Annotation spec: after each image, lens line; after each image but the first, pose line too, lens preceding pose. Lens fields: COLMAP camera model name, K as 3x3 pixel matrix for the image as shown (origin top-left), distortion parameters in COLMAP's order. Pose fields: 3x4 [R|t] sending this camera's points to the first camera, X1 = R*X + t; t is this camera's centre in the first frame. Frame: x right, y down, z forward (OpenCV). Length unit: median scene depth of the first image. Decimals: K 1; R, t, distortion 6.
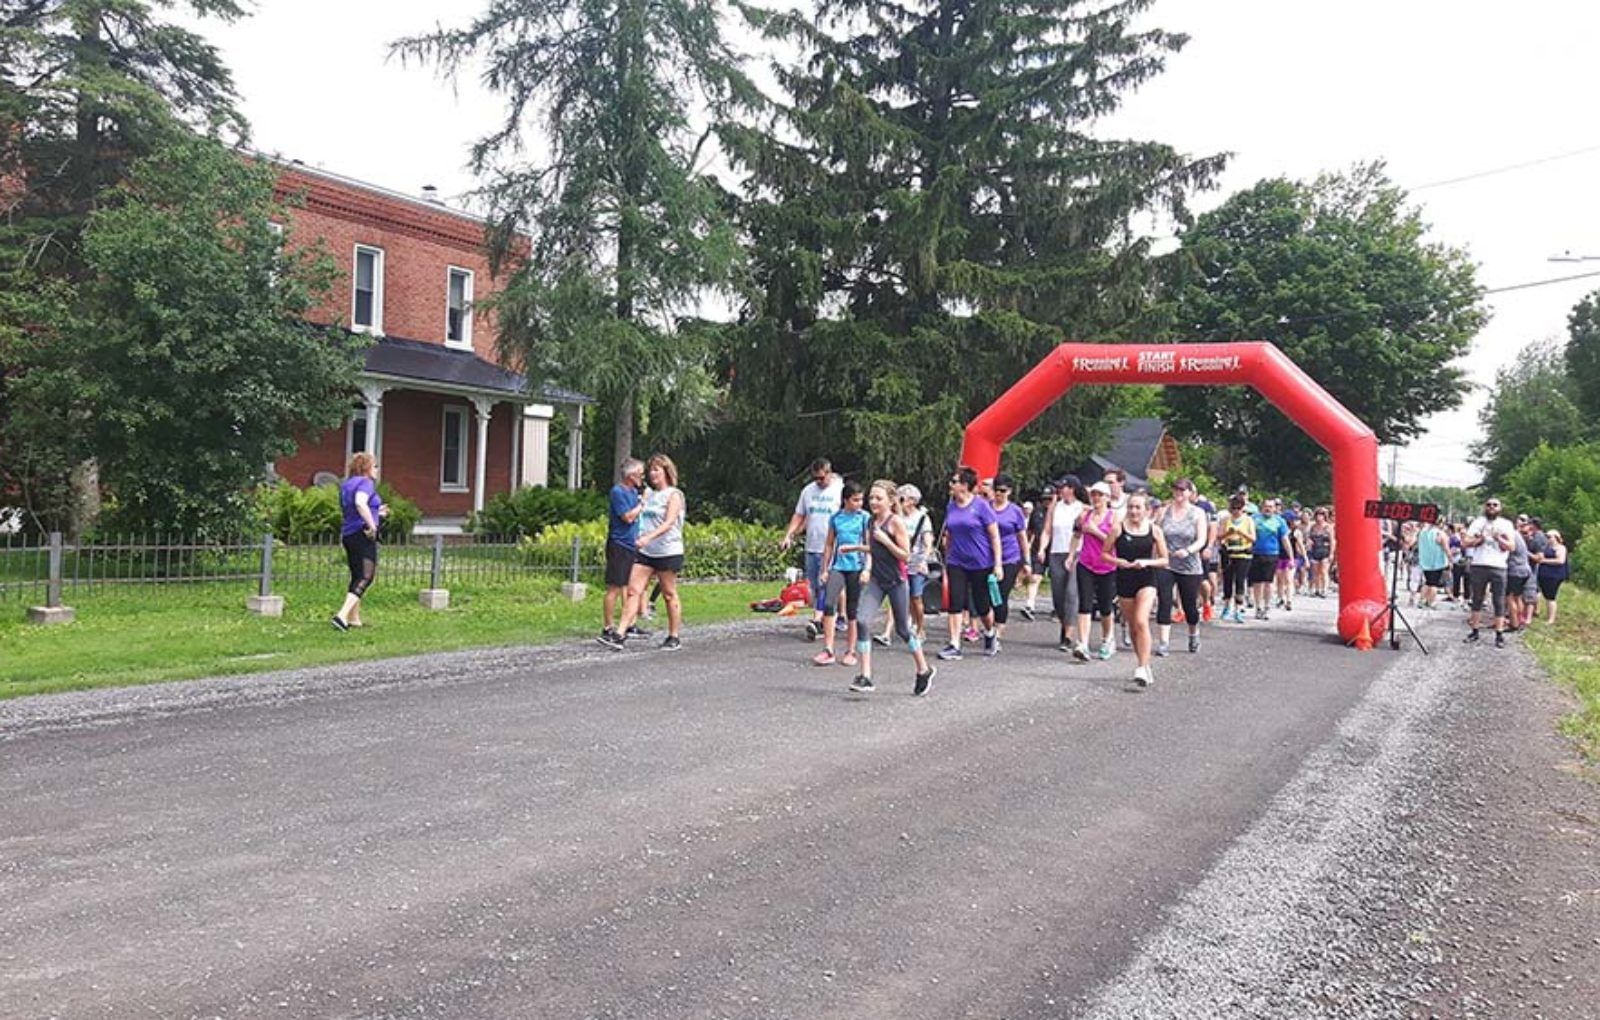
lens RADIAL K [[1339.4, 0, 800.0], [0, 1339.4, 510.0], [0, 0, 1]] dist [0.004209, -0.065902]
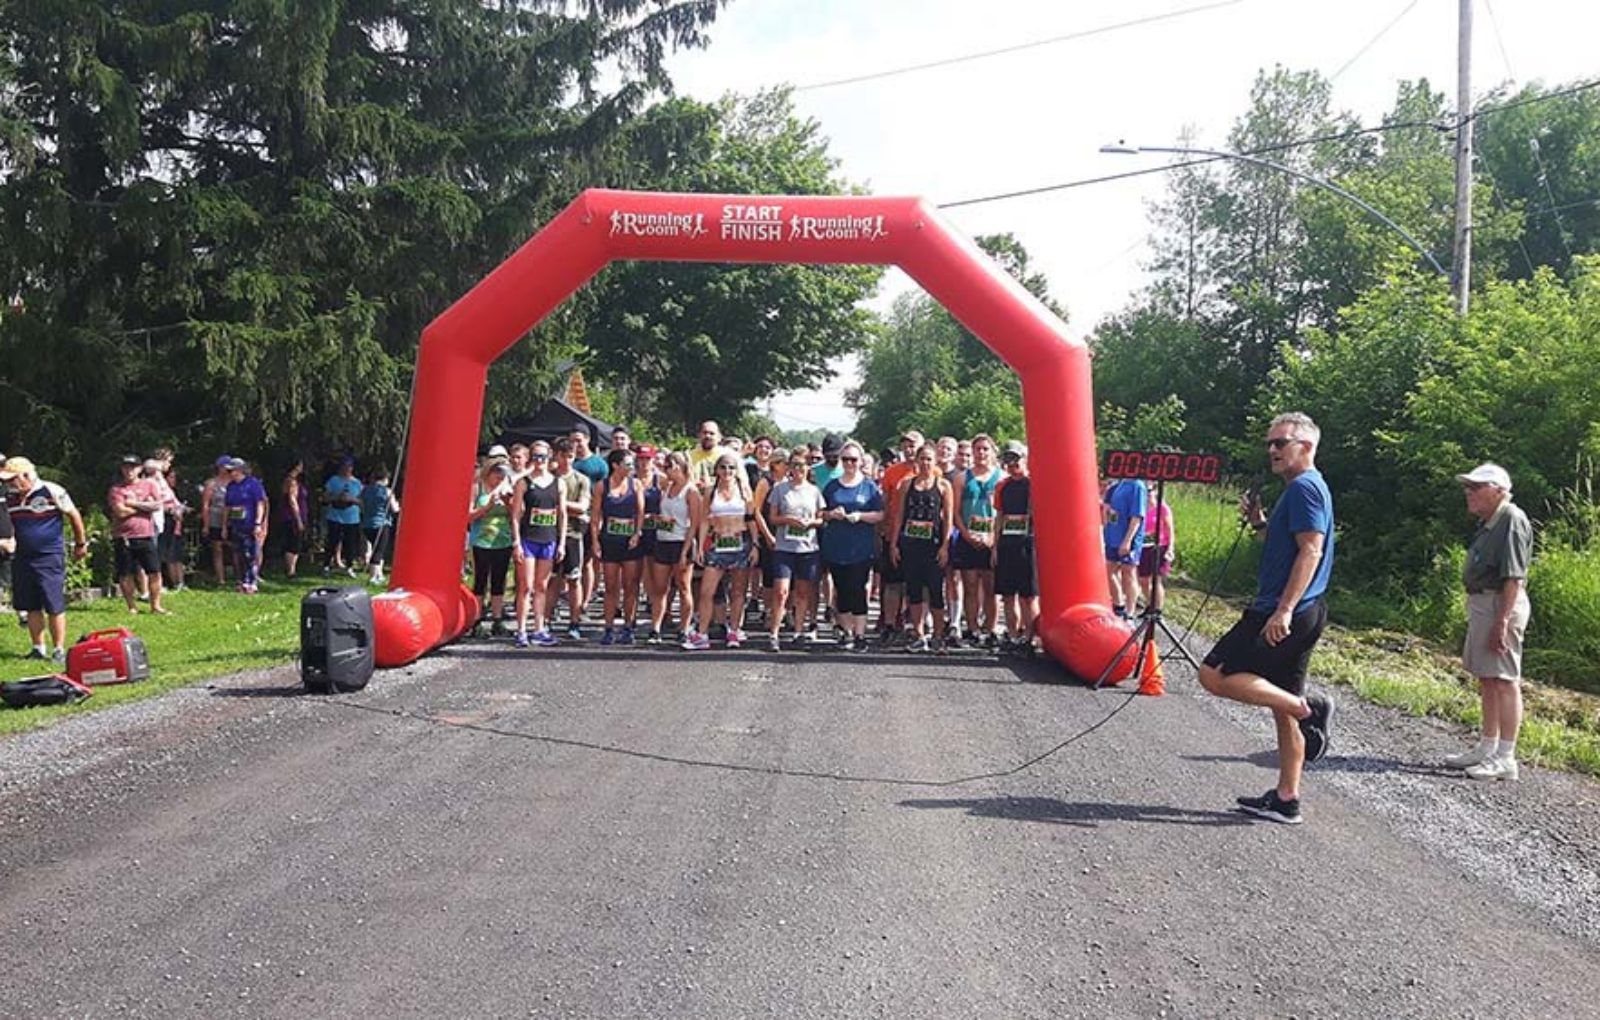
lens RADIAL K [[1360.6, 0, 801.4], [0, 1360.6, 511.7], [0, 0, 1]] dist [0.006541, -0.062616]
pose [[0.896200, -0.041486, 0.441706, 0.004153], [0.025416, 0.998784, 0.042239, -0.002402], [-0.442921, -0.026628, 0.896165, 0.253935]]
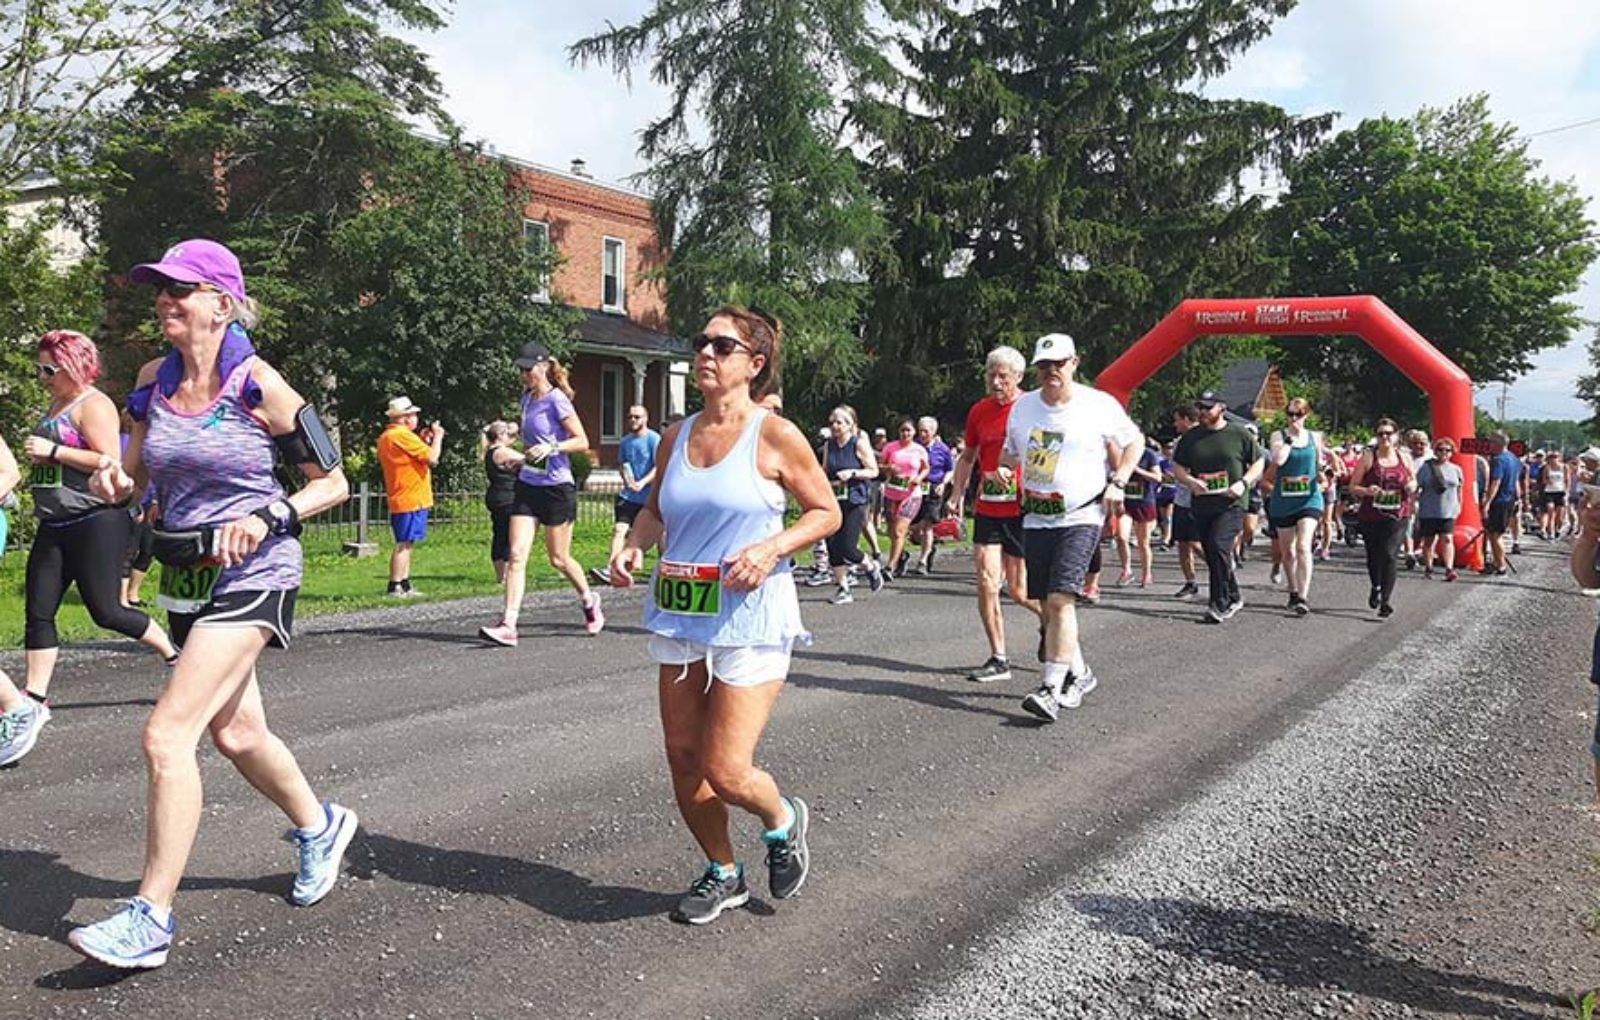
lens RADIAL K [[1360.6, 0, 801.4], [0, 1360.6, 511.7], [0, 0, 1]] dist [0.006541, -0.062616]
pose [[0.998065, -0.013149, -0.060769, -0.039597], [0.015620, 0.999063, 0.040375, -0.000569], [0.060182, -0.041246, 0.997335, -0.107769]]
